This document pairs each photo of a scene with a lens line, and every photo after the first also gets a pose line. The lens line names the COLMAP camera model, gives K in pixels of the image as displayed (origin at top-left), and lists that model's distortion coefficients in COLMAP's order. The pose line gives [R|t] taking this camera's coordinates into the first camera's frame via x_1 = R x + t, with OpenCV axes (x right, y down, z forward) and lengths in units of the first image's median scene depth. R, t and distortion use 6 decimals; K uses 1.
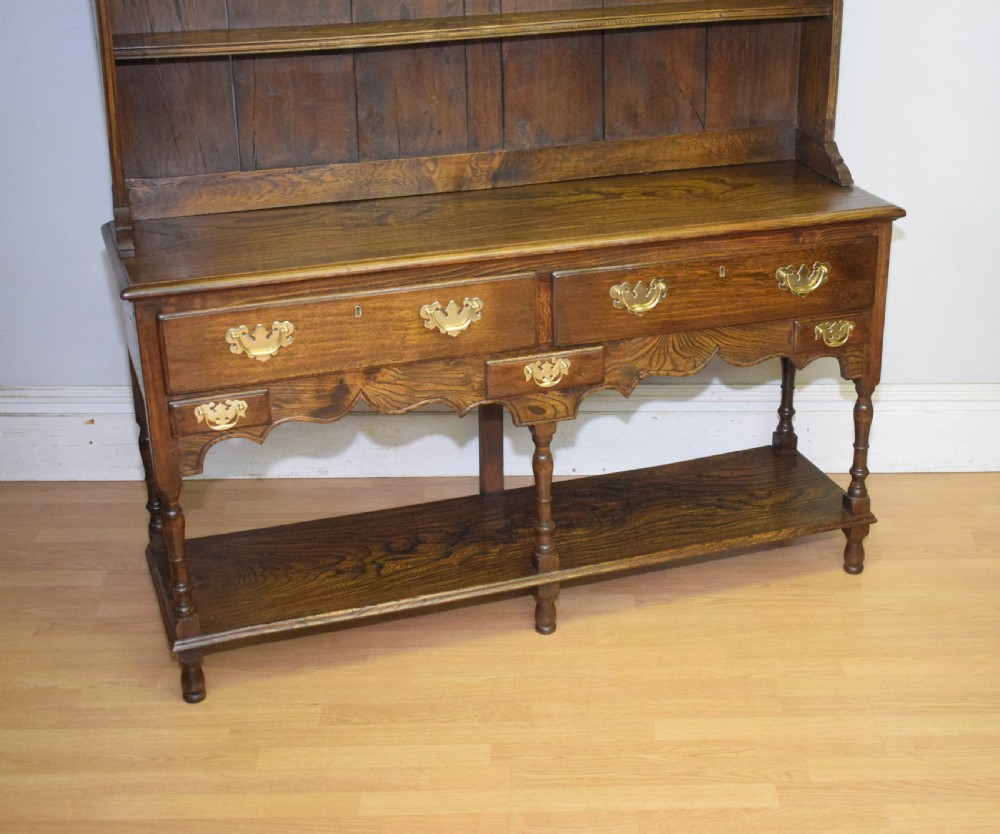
lens RADIAL K [[1636.3, 0, 643.0], [0, 1636.3, 423.6], [0, 0, 1]] dist [-0.024224, 0.000000]
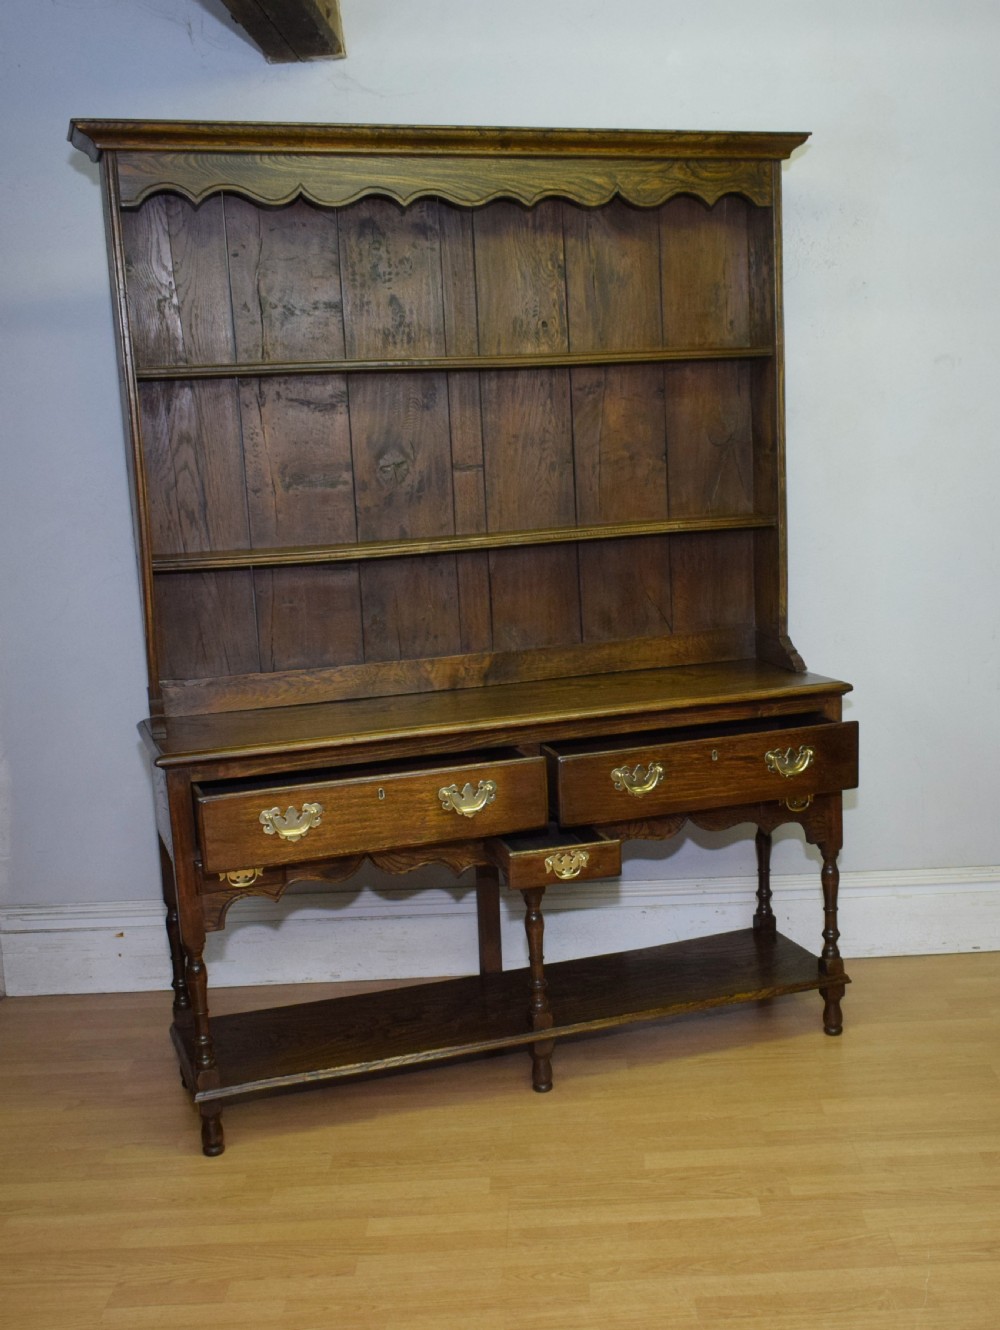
lens RADIAL K [[1643.4, 0, 626.4], [0, 1643.4, 715.0], [0, 0, 1]] dist [-0.019313, 0.000000]
pose [[0.998859, -0.044331, -0.017738, 0.025948], [0.039507, 0.975946, -0.214402, 0.127182], [0.026816, 0.213457, 0.976584, -0.098334]]
